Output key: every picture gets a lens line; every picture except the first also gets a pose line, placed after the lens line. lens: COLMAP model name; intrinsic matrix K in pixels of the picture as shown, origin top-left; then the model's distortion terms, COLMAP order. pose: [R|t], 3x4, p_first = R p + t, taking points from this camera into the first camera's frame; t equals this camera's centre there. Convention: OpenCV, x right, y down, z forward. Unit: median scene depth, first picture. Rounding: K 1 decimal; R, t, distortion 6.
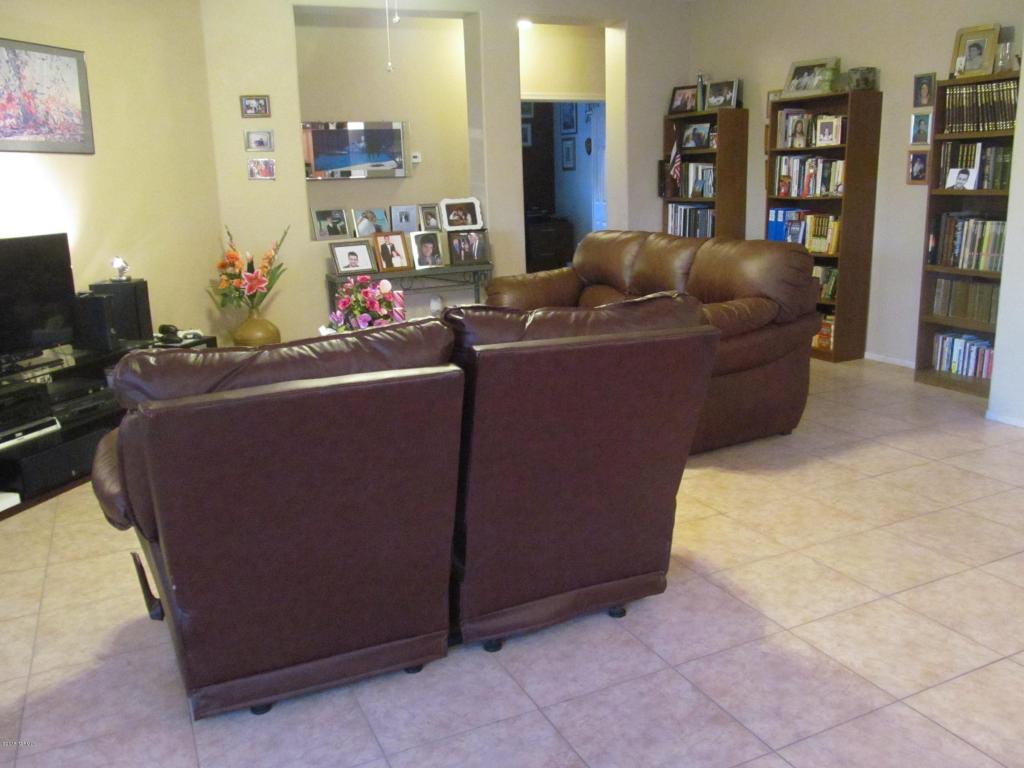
lens RADIAL K [[858.6, 0, 518.1], [0, 858.6, 382.9], [0, 0, 1]] dist [-0.071812, 0.042401]
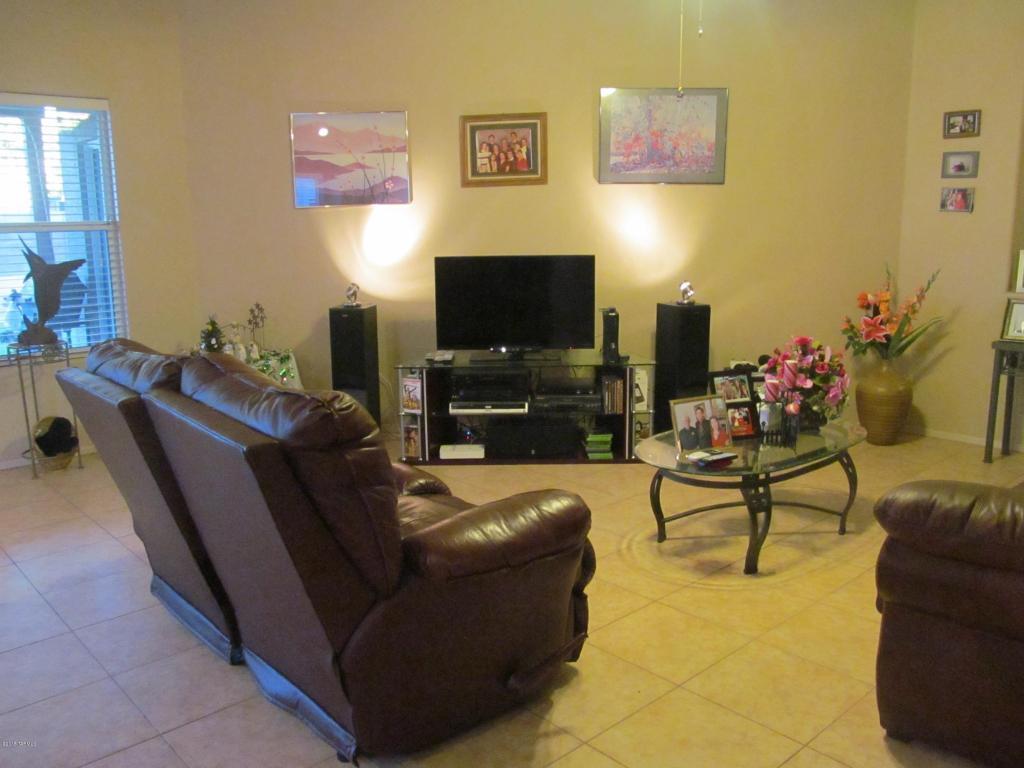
lens RADIAL K [[858.6, 0, 518.1], [0, 858.6, 382.9], [0, 0, 1]] dist [-0.071812, 0.042401]
pose [[0.296705, 0.205318, -0.932637, 0.489880], [-0.221124, 0.964843, 0.142061, -0.131411], [0.929016, 0.164078, 0.331674, 0.467607]]
